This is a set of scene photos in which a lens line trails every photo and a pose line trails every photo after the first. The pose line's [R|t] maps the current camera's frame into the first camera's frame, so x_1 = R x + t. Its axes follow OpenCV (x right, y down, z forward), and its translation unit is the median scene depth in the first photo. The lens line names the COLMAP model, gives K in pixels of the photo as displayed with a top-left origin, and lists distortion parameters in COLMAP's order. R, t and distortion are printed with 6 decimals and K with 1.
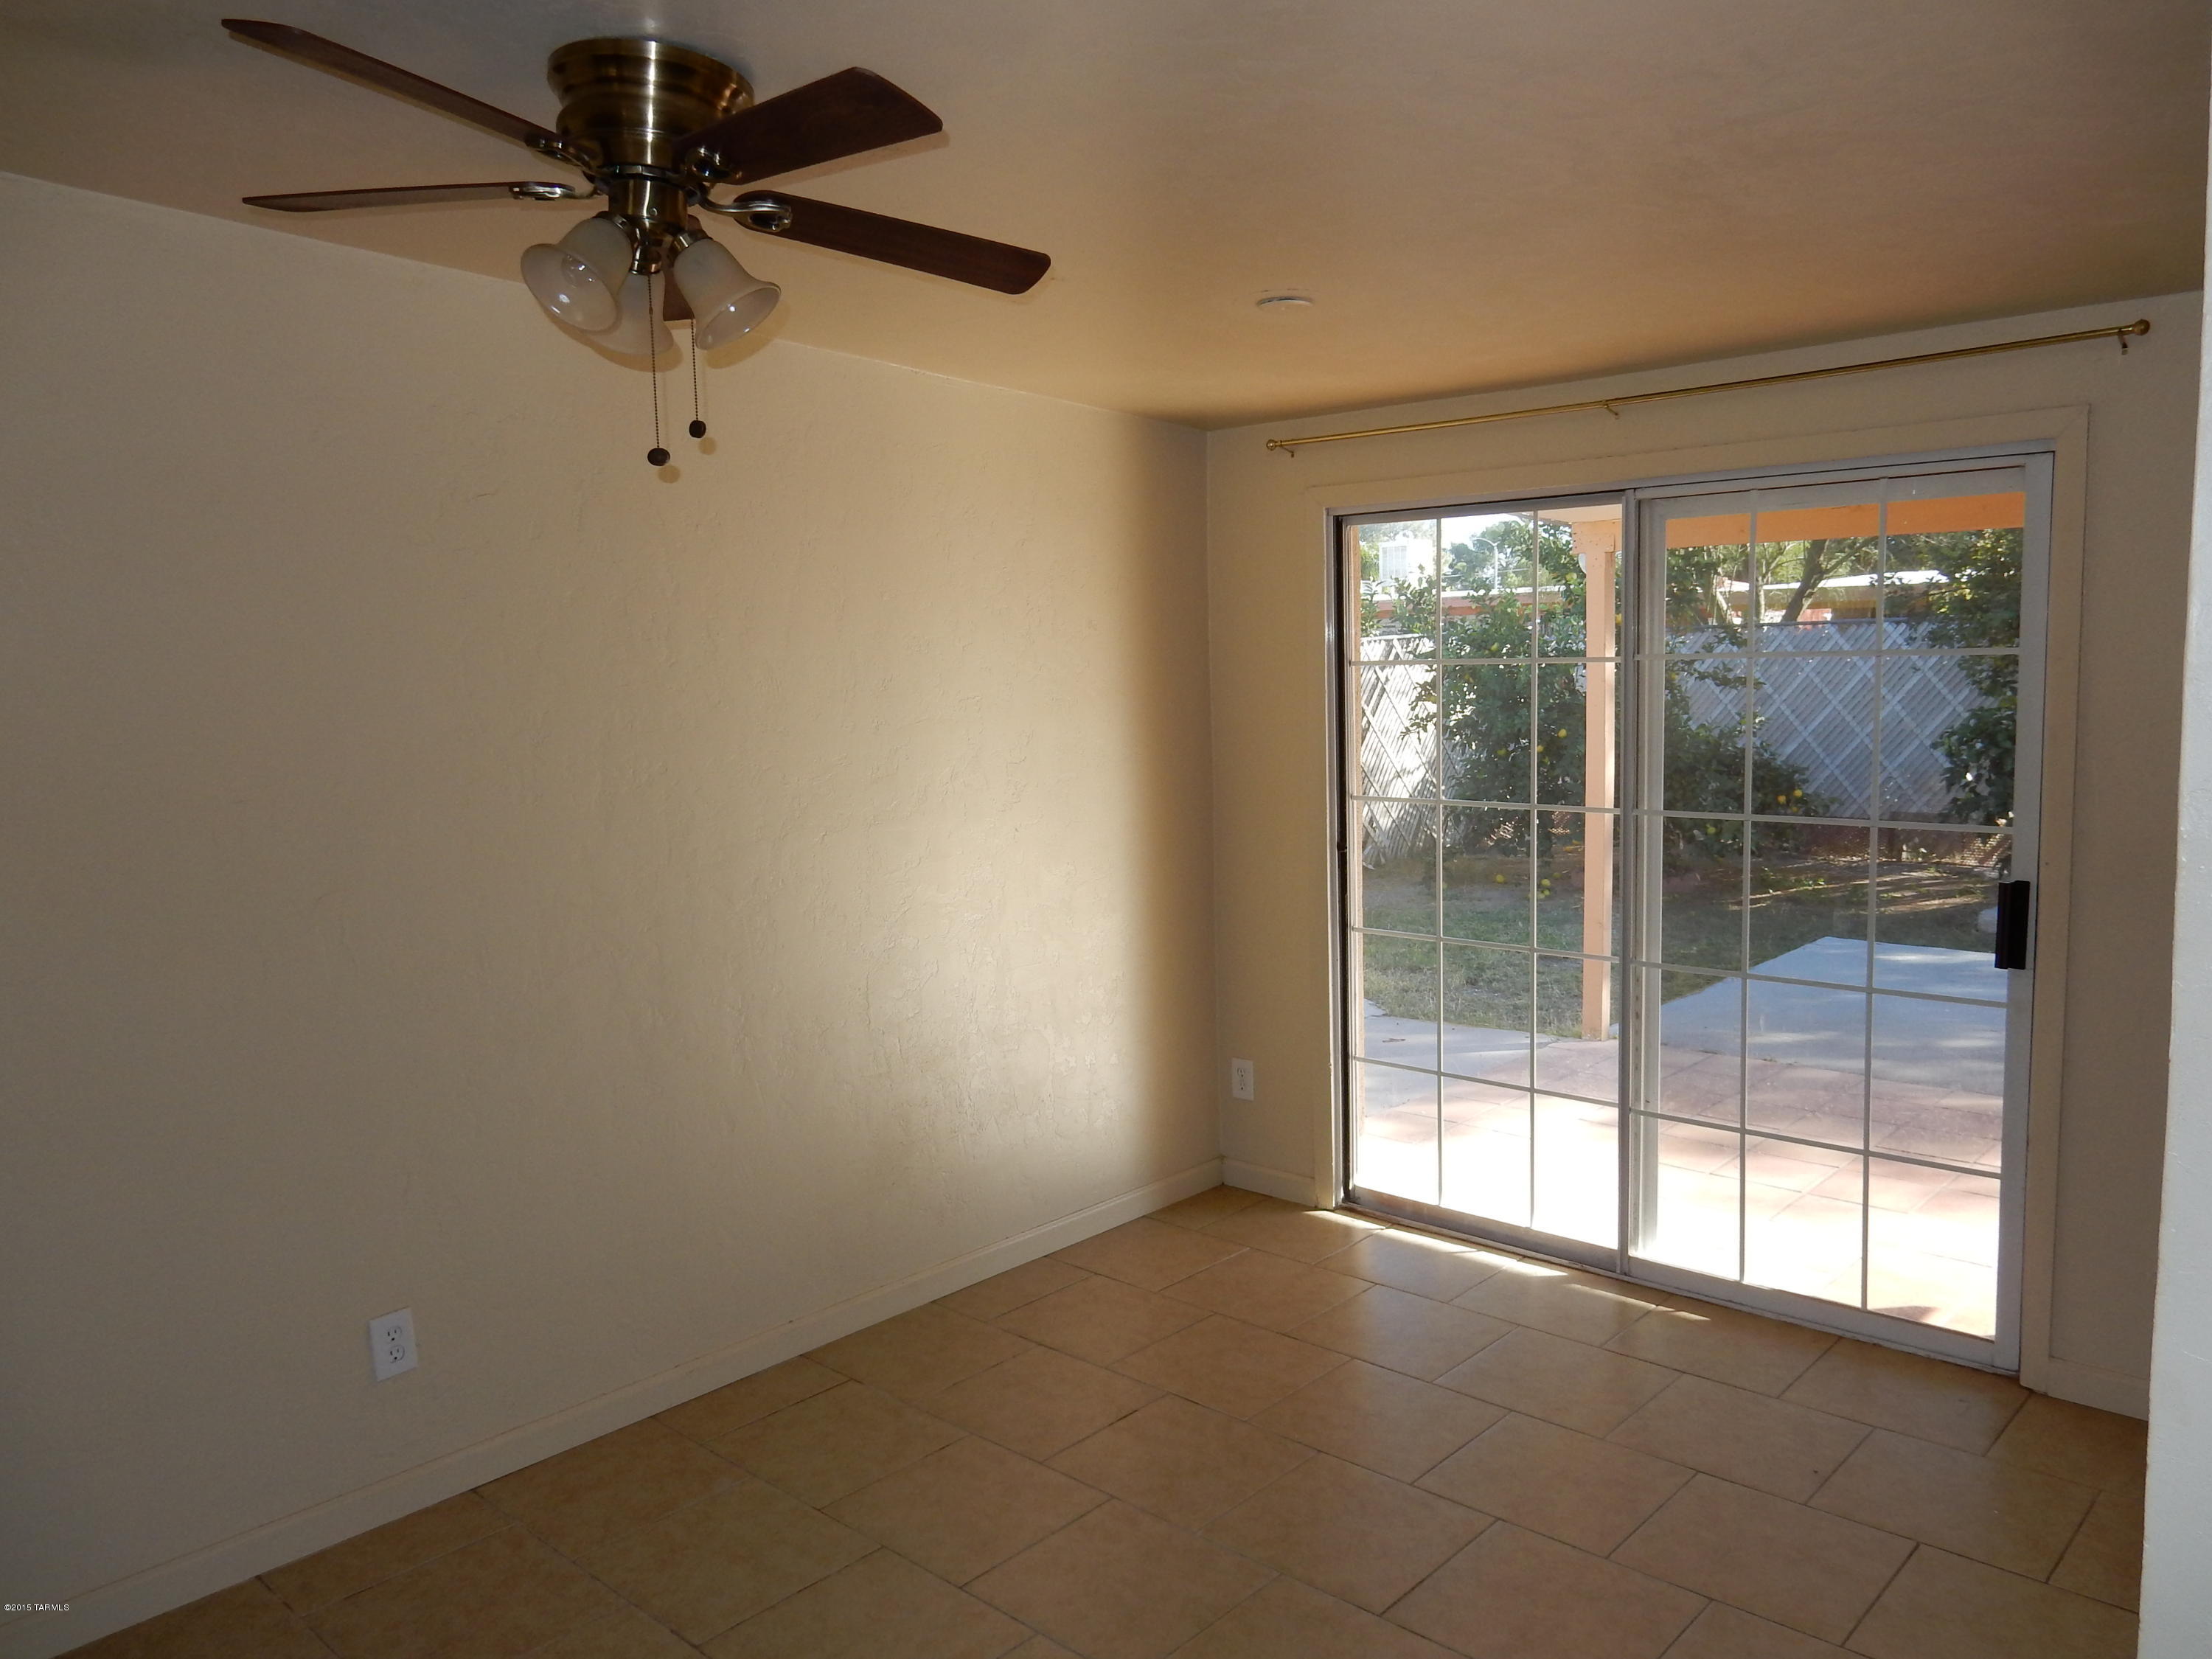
lens RADIAL K [[1616.3, 0, 1100.6], [0, 1616.3, 839.1], [0, 0, 1]] dist [-0.011196, 0.010335]
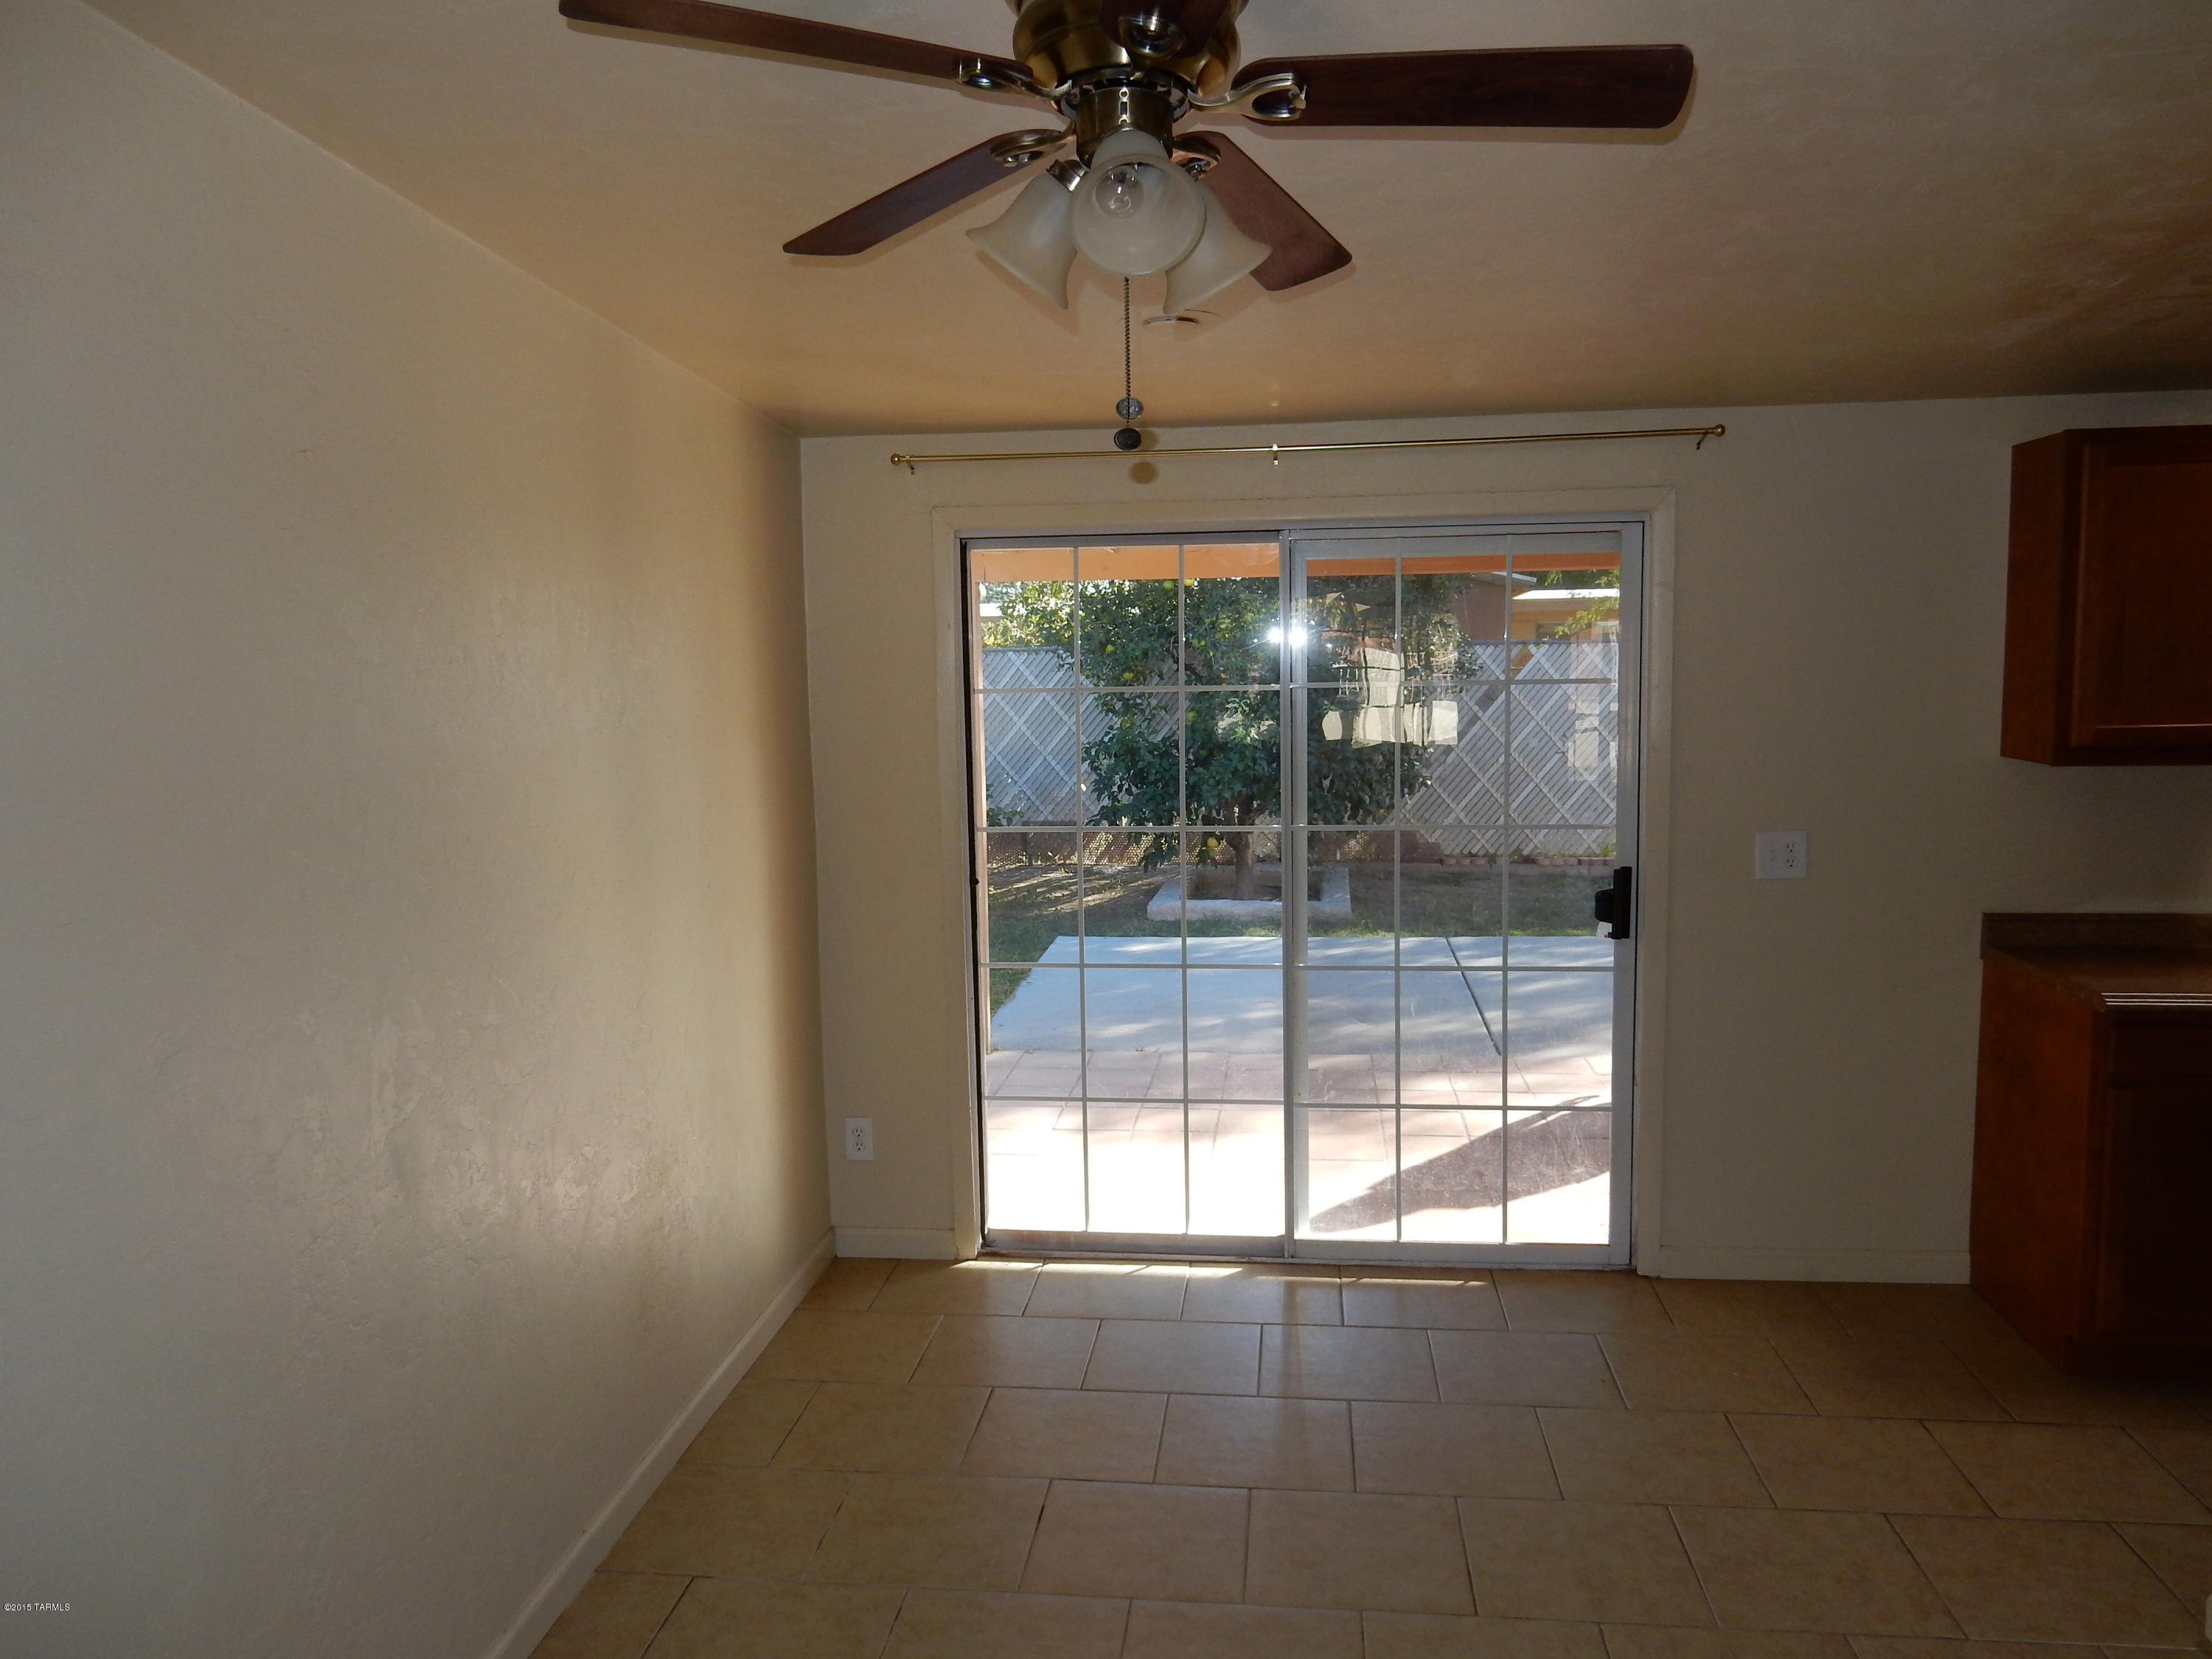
lens RADIAL K [[1616.3, 0, 1100.6], [0, 1616.3, 839.1], [0, 0, 1]] dist [-0.011196, 0.010335]
pose [[0.808722, -0.055154, 0.585600, -0.354601], [0.064230, 0.997921, 0.005285, -0.020505], [-0.584674, 0.033339, 0.810583, 0.172615]]
